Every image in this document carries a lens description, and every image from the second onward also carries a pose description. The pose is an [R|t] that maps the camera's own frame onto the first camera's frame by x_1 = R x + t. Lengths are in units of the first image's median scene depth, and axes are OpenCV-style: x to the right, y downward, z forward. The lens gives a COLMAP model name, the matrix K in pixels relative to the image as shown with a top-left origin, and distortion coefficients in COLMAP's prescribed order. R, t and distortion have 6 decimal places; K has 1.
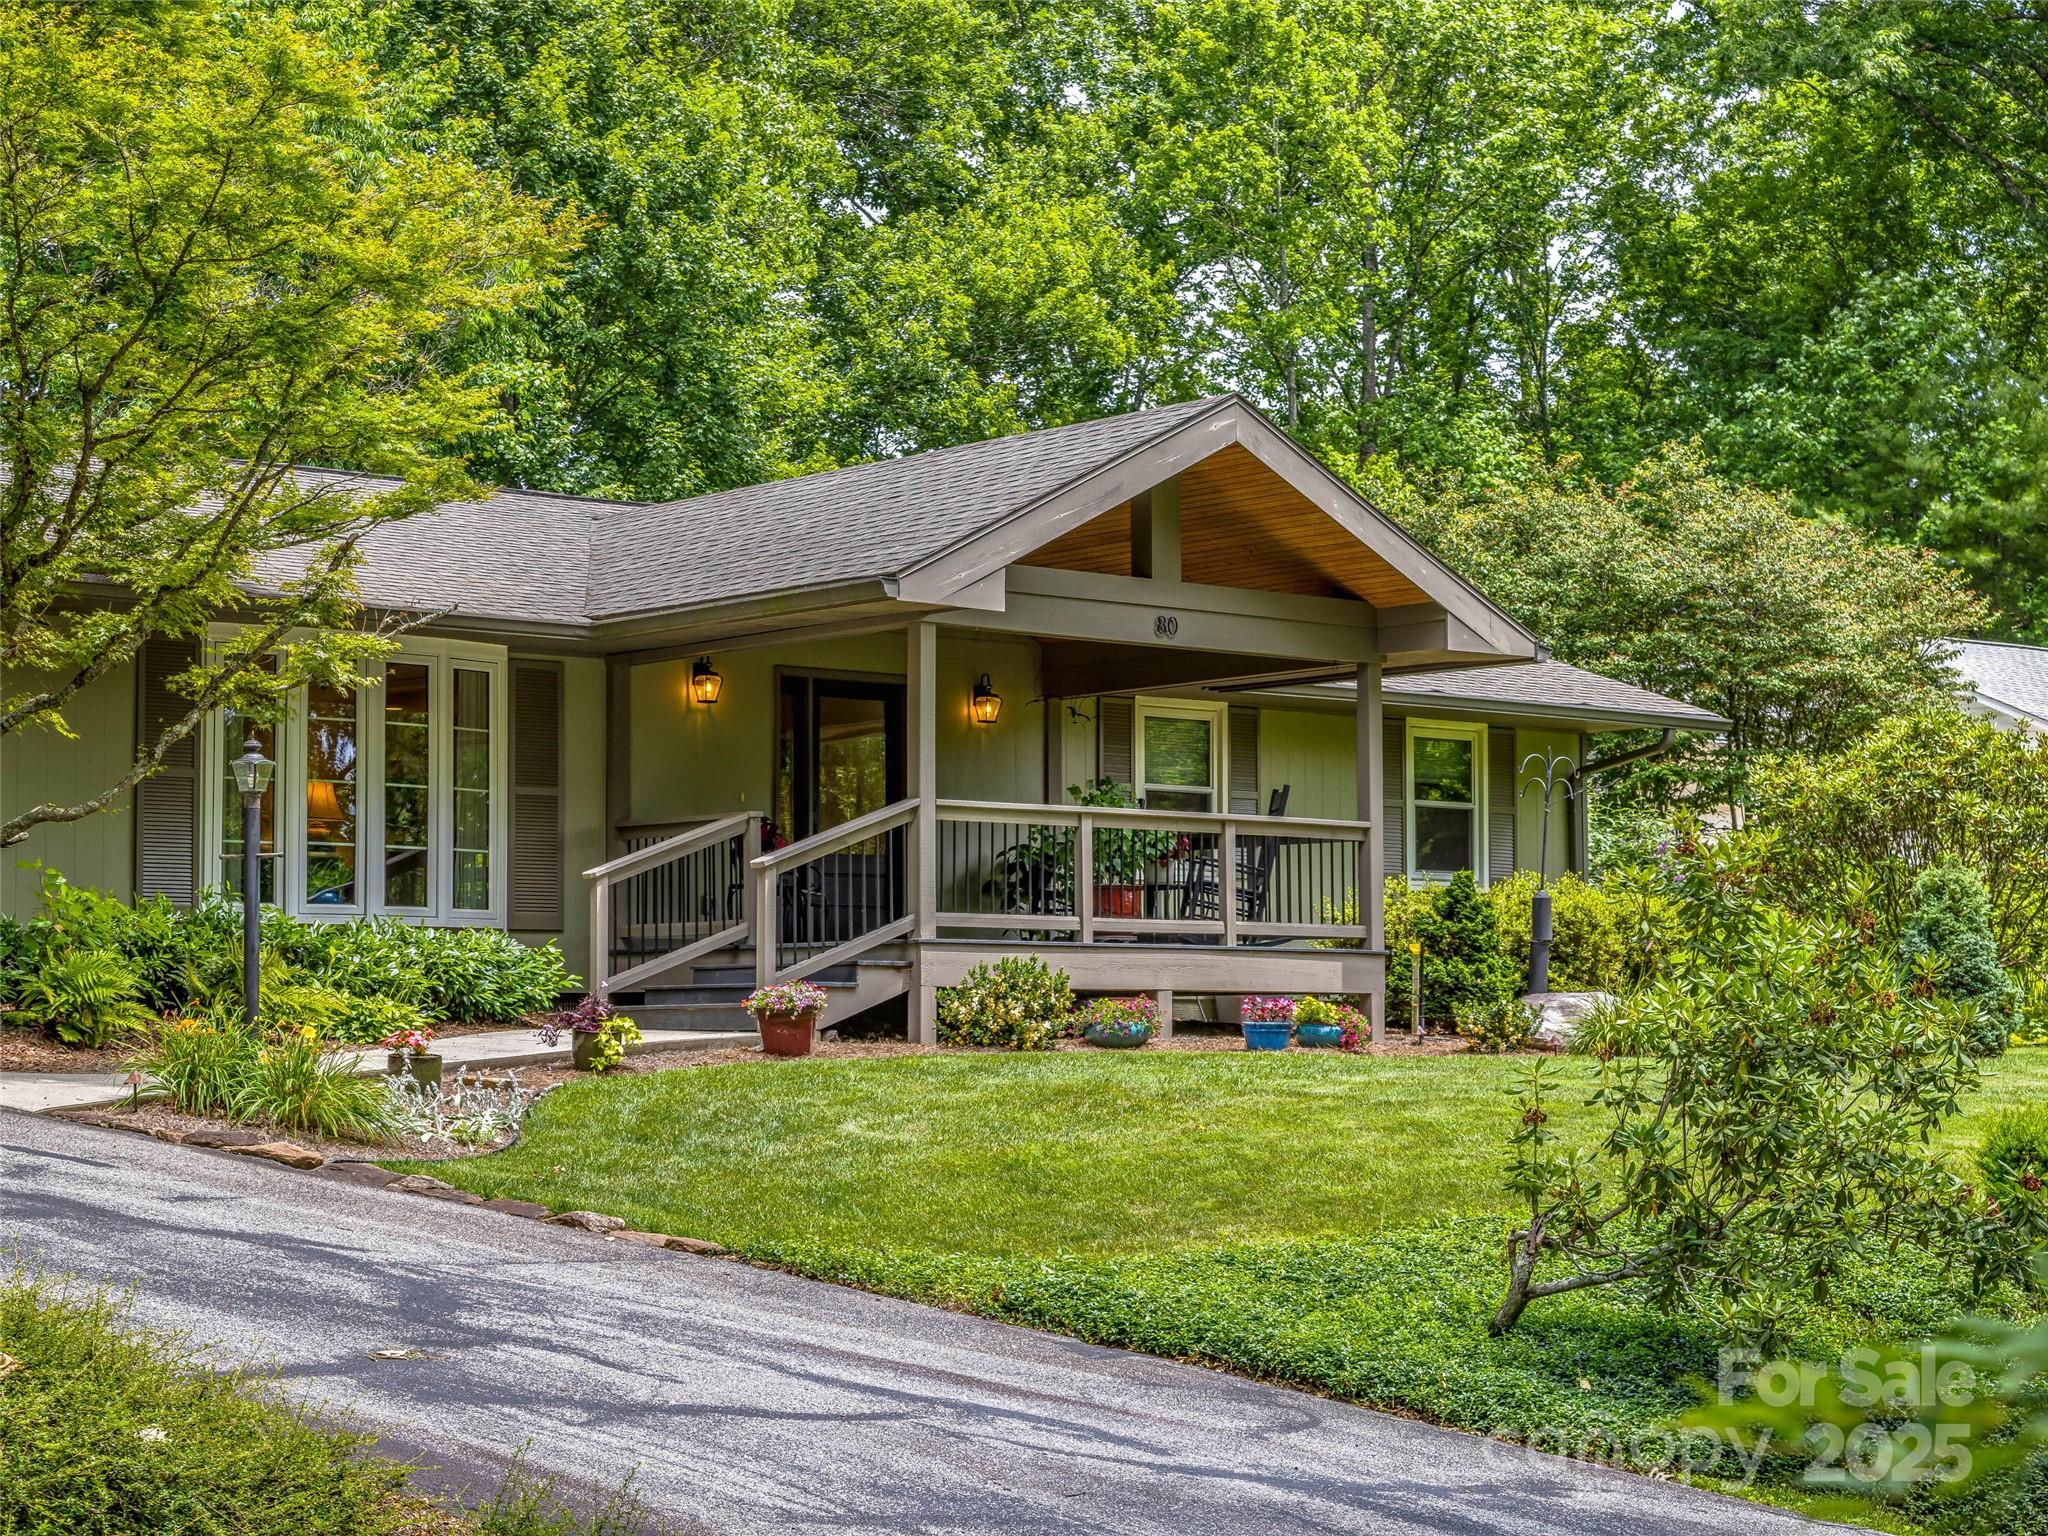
lens RADIAL K [[3724.6, 0, 876.1], [0, 3724.6, 764.5], [0, 0, 1]] dist [0.060960, 0.104827]
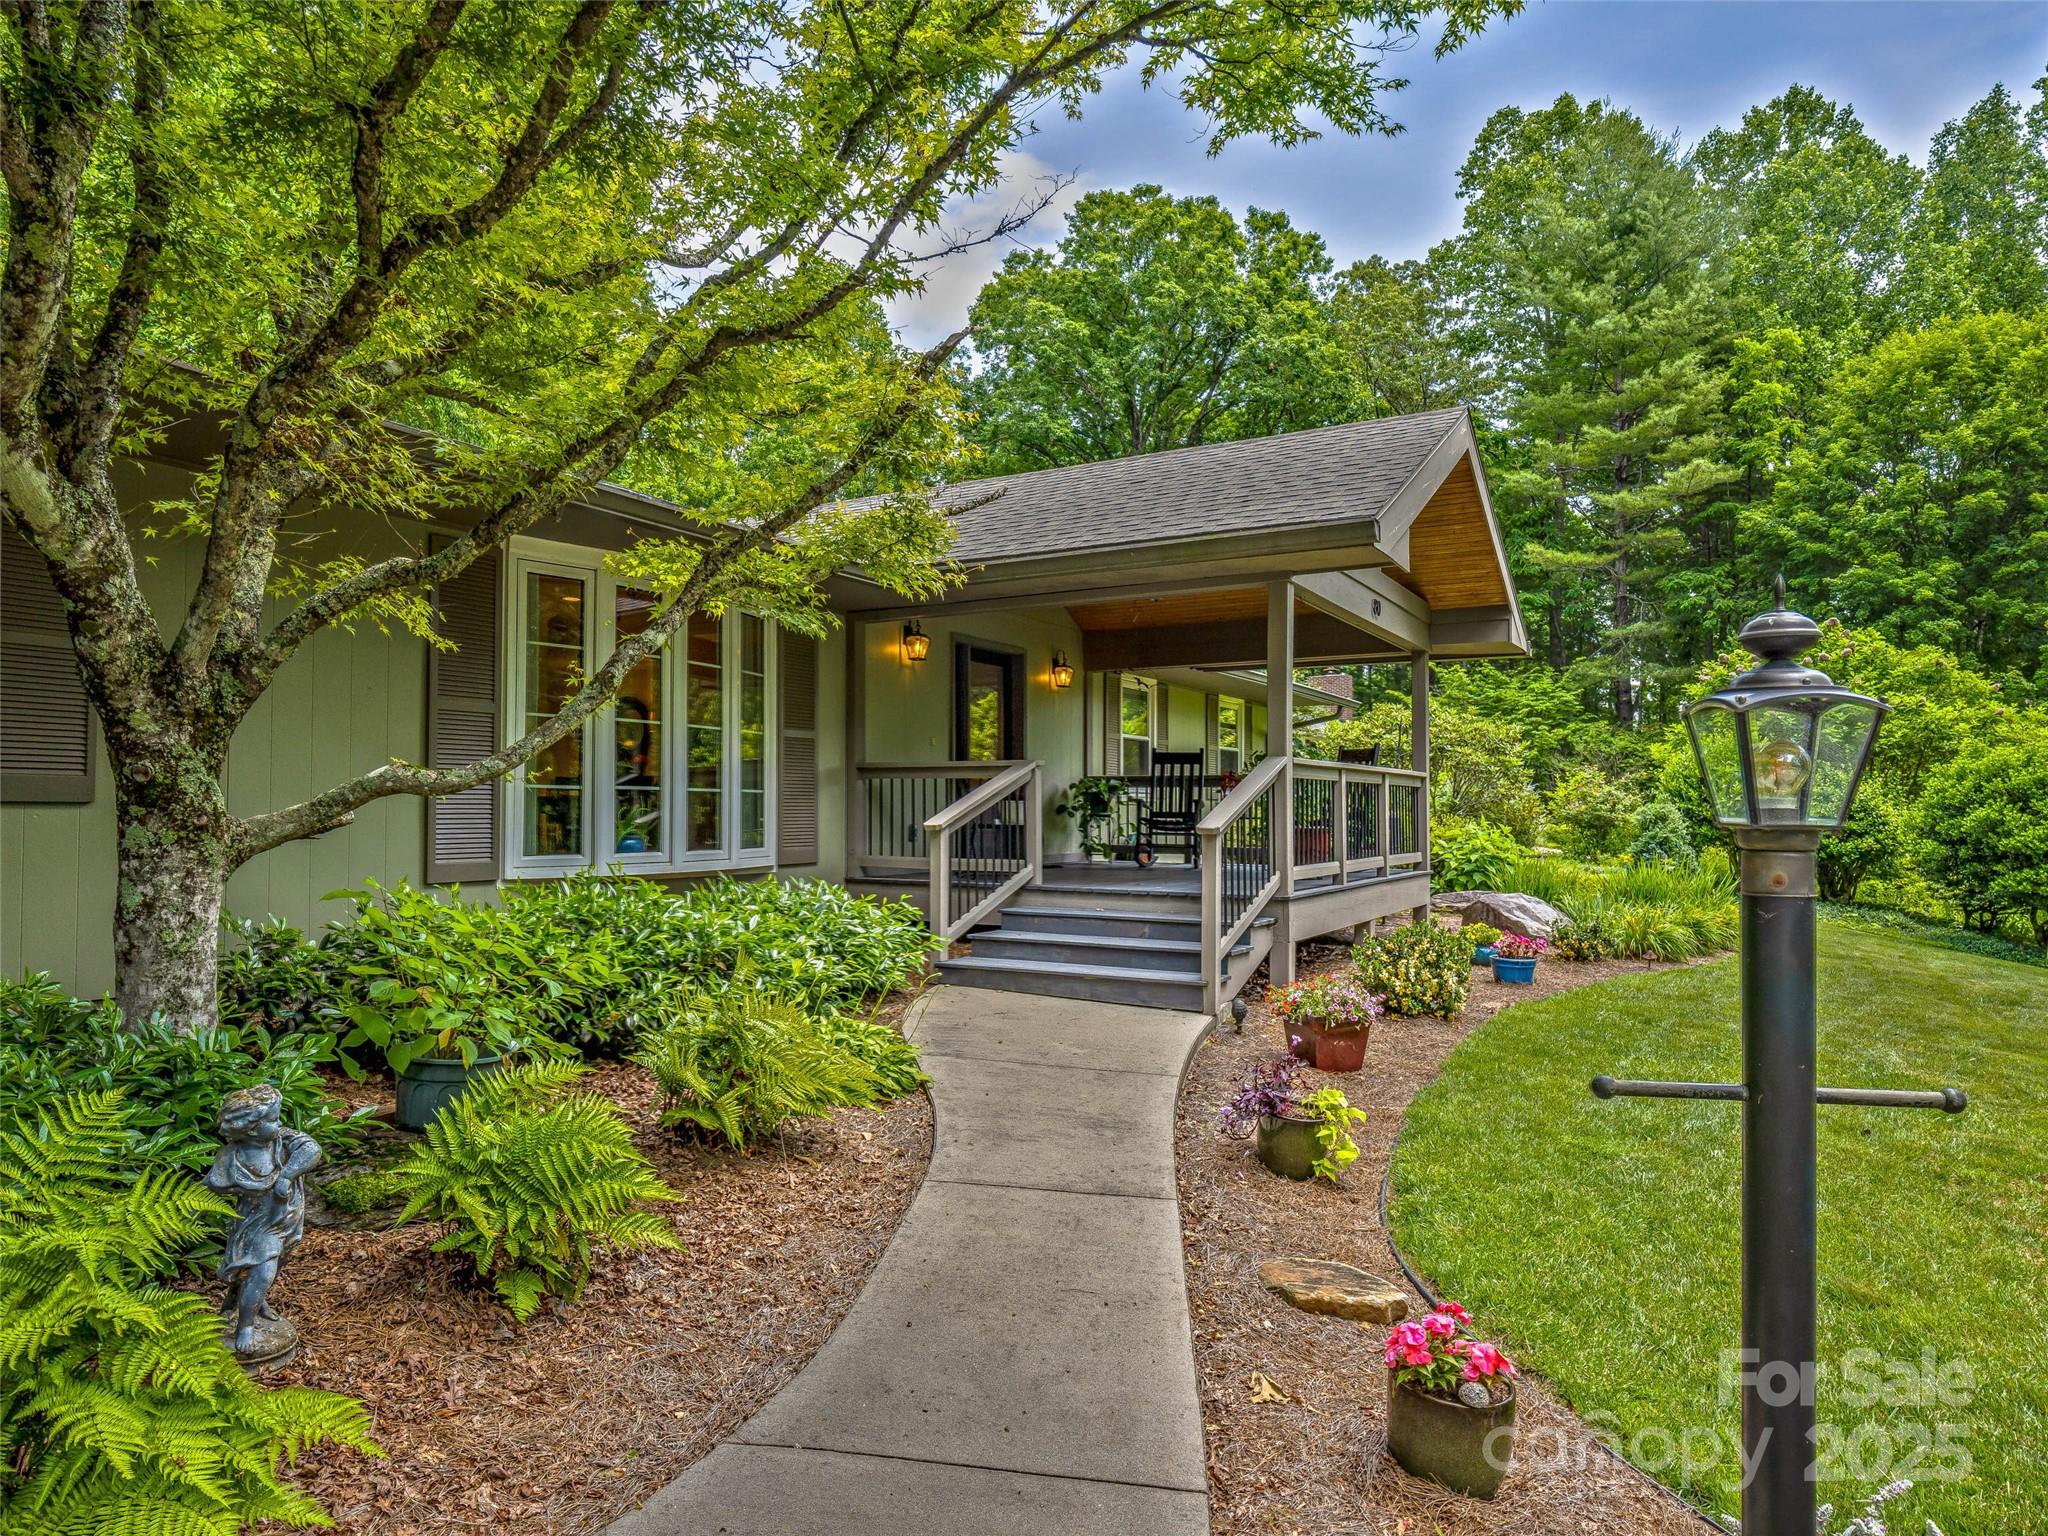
lens RADIAL K [[1269.0, 0, 1024.0], [0, 1269.0, 768.0], [0, 0, 1]] dist [0.028628, 0.000920]
pose [[0.927372, 0.014347, 0.373864, -0.185535], [-0.030718, 0.998811, 0.037866, 0.001121], [-0.372876, -0.046600, 0.926710, 0.705941]]
